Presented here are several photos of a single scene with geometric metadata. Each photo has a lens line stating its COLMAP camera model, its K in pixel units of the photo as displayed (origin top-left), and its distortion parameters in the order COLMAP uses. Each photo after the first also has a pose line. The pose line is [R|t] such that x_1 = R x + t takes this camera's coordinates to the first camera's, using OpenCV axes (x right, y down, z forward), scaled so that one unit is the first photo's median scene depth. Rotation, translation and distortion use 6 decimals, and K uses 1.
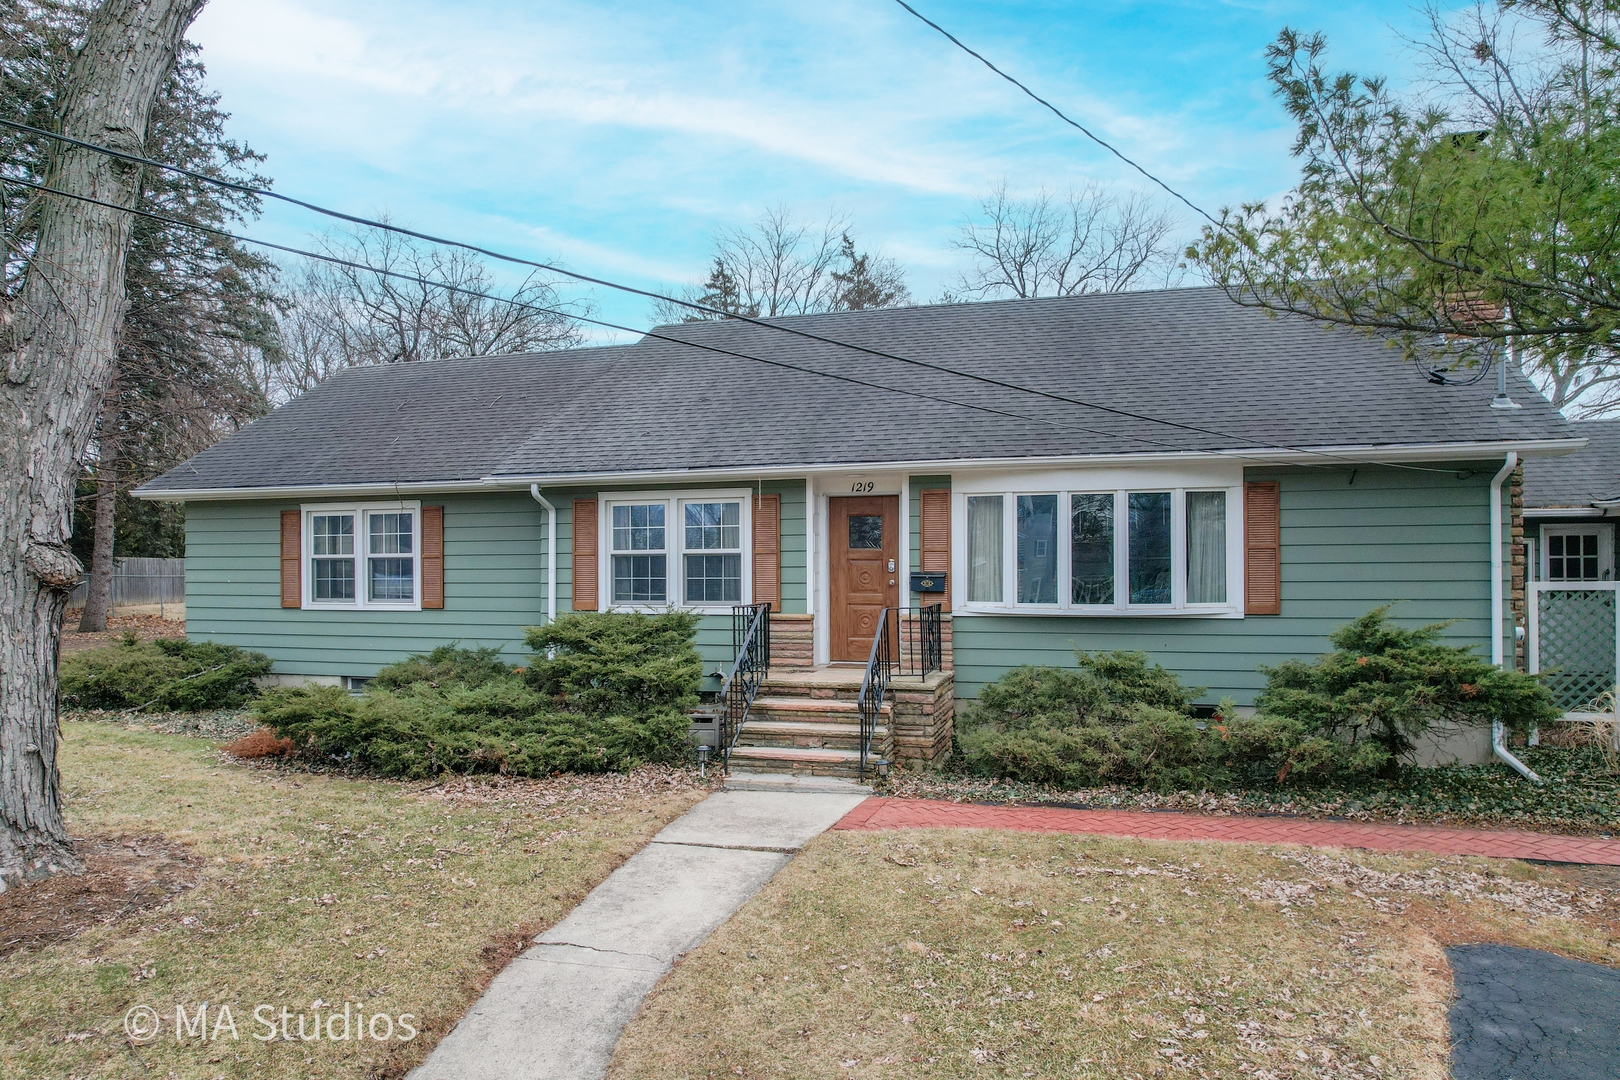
lens RADIAL K [[1163.2, 0, 798.9], [0, 1163.2, 550.8], [0, 0, 1]] dist [-0.042950, 0.014180]
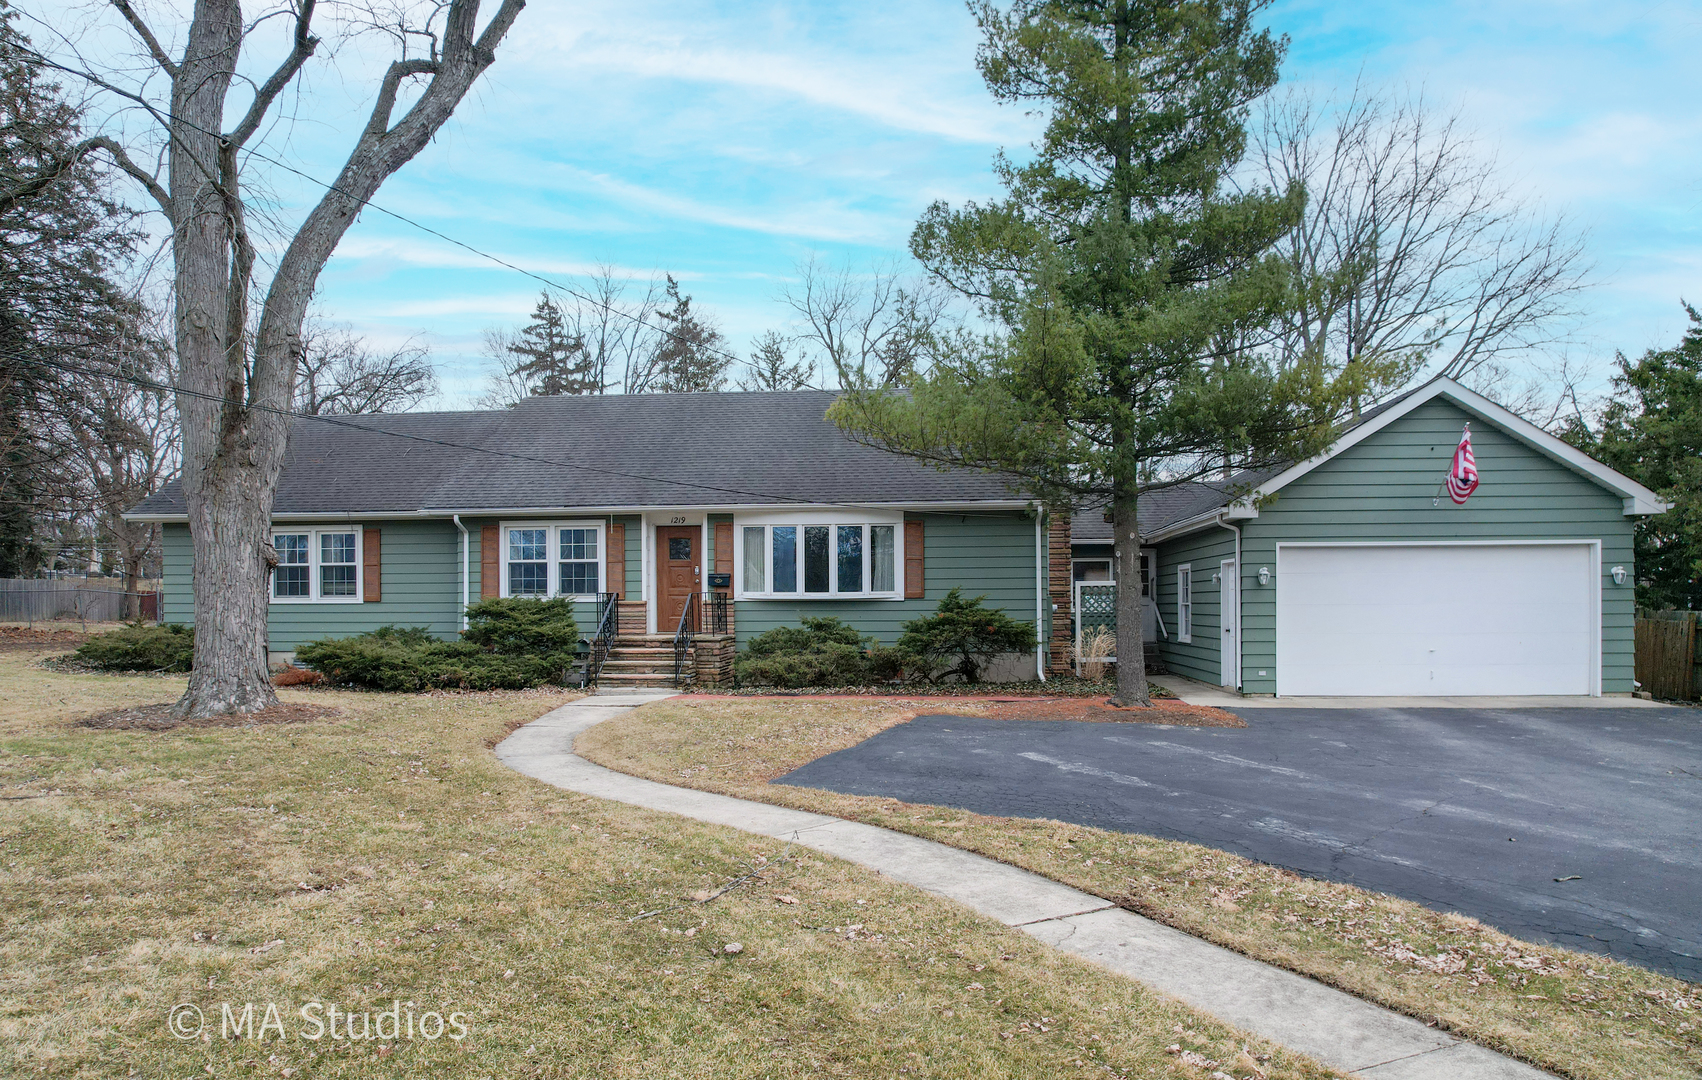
lens RADIAL K [[1090.4, 0, 865.5], [0, 1090.4, 603.3], [0, 0, 1]] dist [-0.023288, 0.001269]
pose [[0.976406, -0.001927, 0.215932, -0.016261], [-0.003218, 0.999719, 0.023472, 0.022322], [-0.215917, -0.023613, 0.976126, -0.496888]]
